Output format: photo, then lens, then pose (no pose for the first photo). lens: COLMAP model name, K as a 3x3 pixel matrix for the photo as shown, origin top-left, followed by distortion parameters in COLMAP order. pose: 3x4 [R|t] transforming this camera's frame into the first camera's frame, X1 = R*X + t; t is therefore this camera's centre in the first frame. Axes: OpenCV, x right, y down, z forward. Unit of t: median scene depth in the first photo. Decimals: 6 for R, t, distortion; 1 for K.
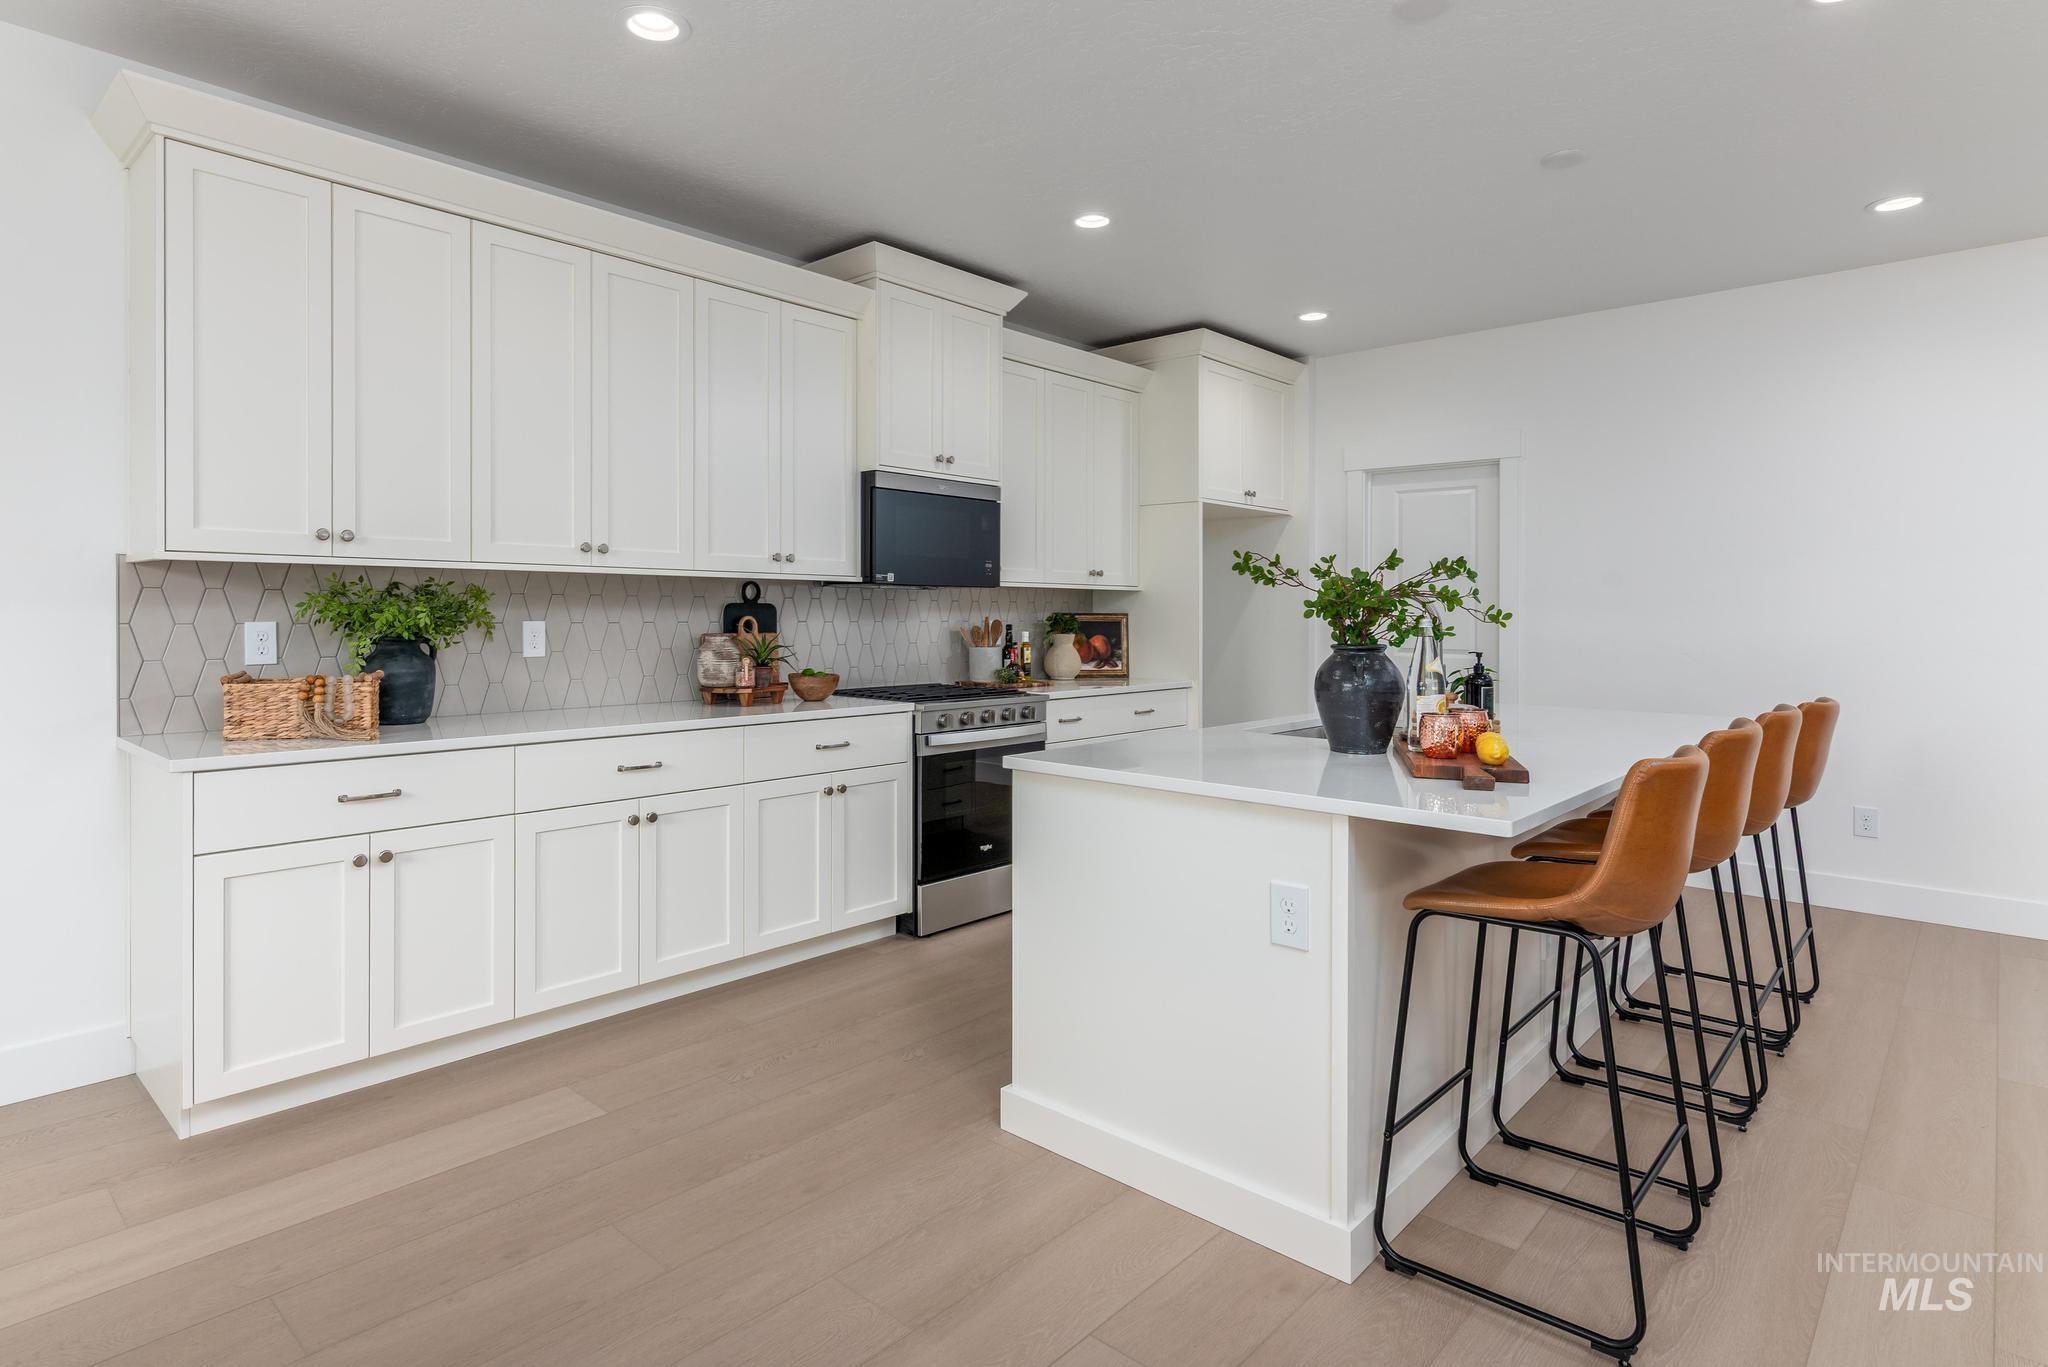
lens RADIAL K [[1075.6, 0, 979.4], [0, 1075.6, 628.4], [0, 0, 1]] dist [0.001201, -0.000011]
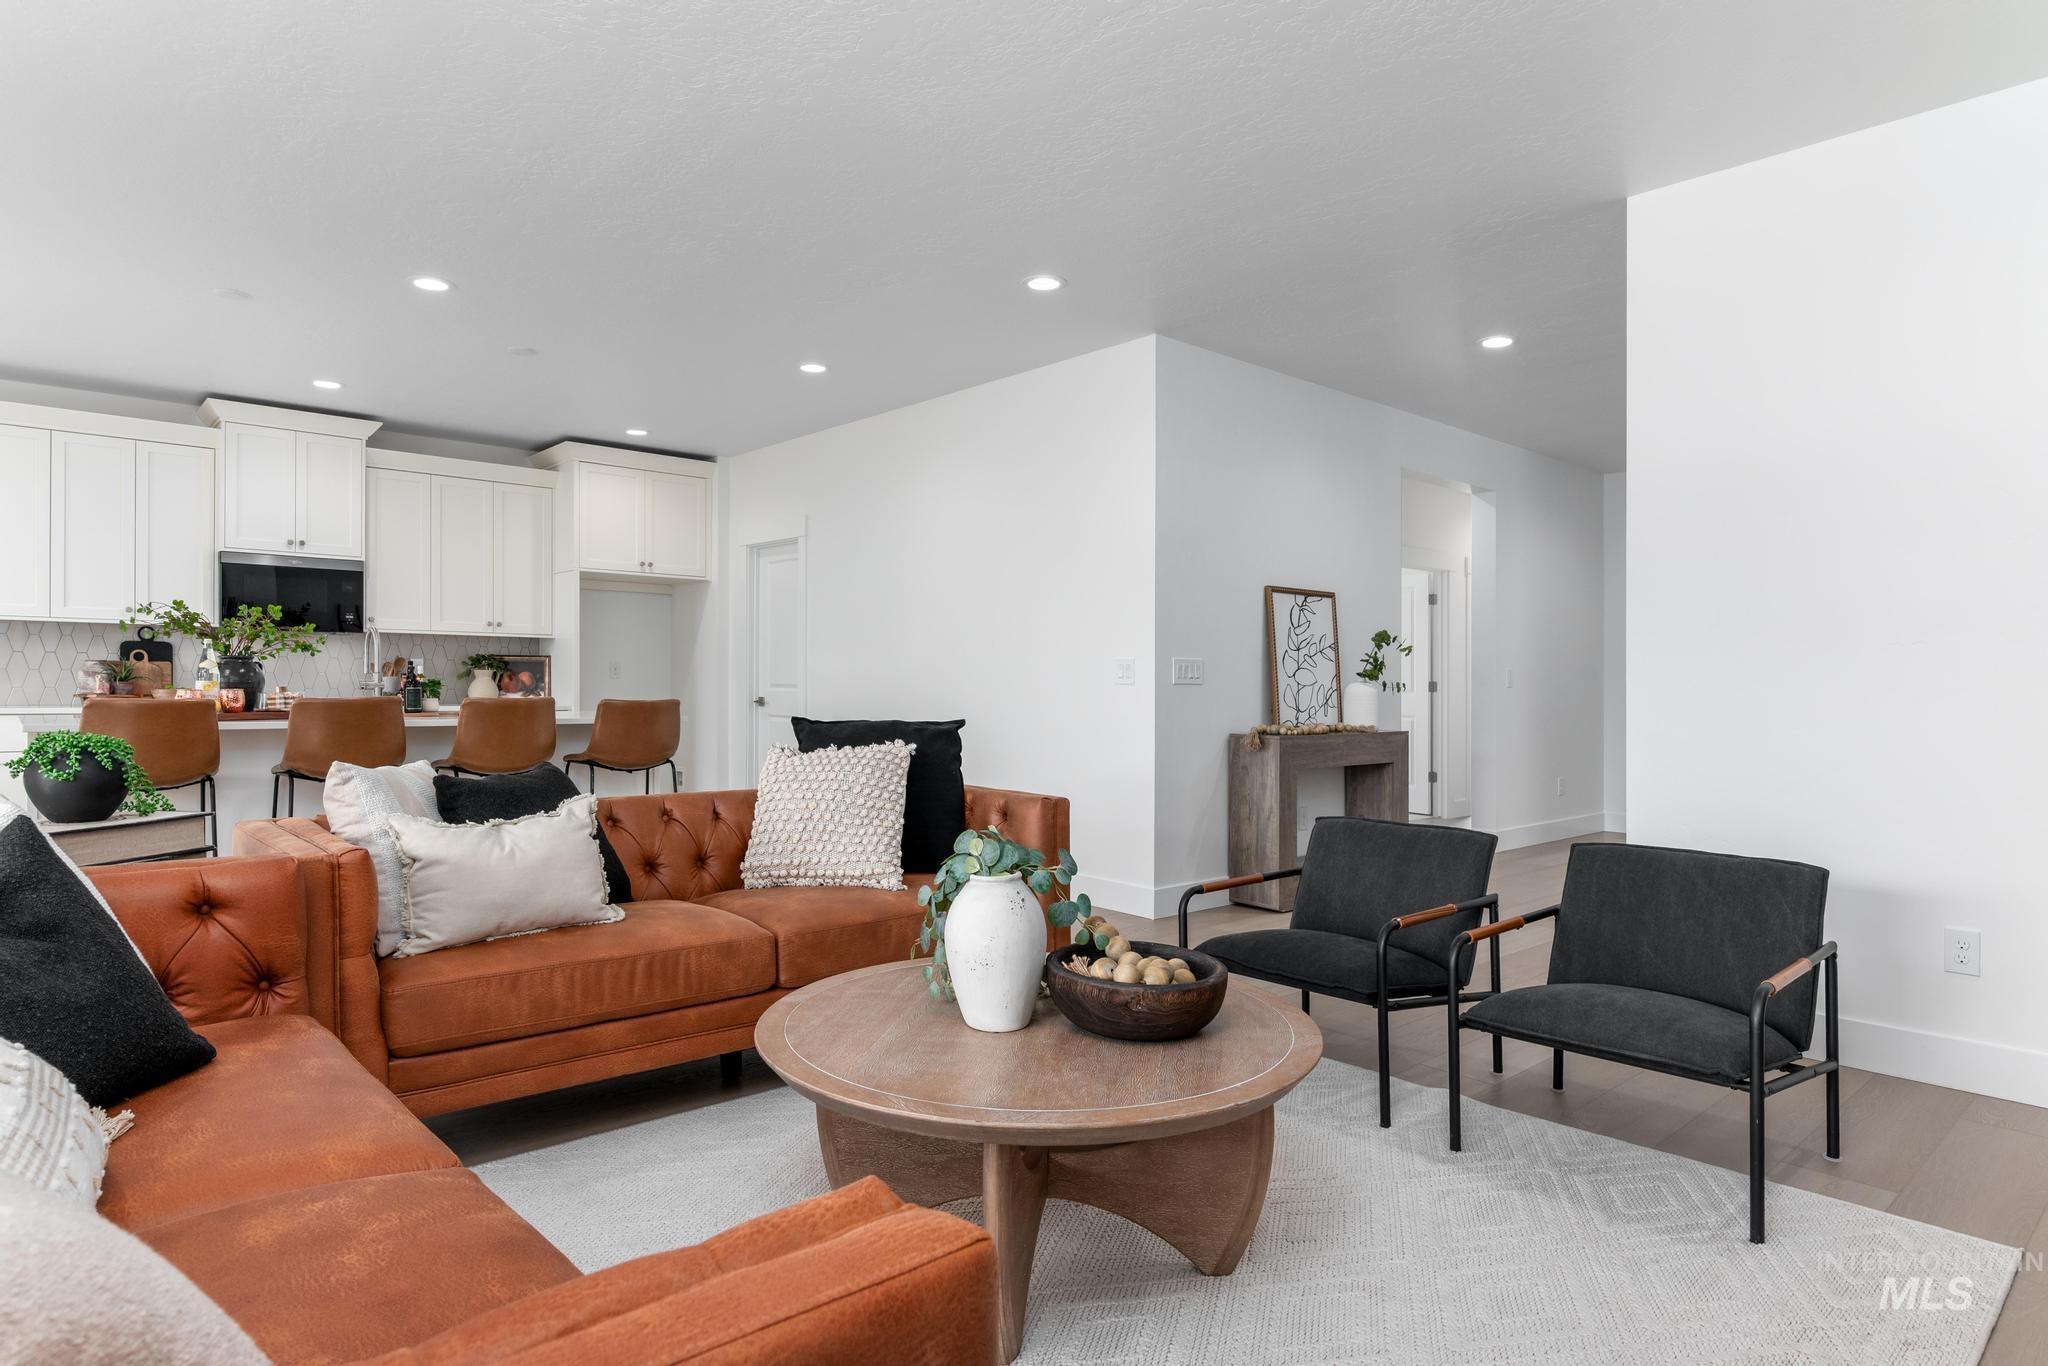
lens RADIAL K [[1155.2, 0, 1024.0], [0, 1155.2, 683.0], [0, 0, 1]] dist [-0.000806, -0.000214]
pose [[0.996259, 0.007491, -0.086088, 1.128212], [-0.008364, 0.999917, -0.009791, 0.039394], [0.086008, 0.010475, 0.996239, -0.480861]]
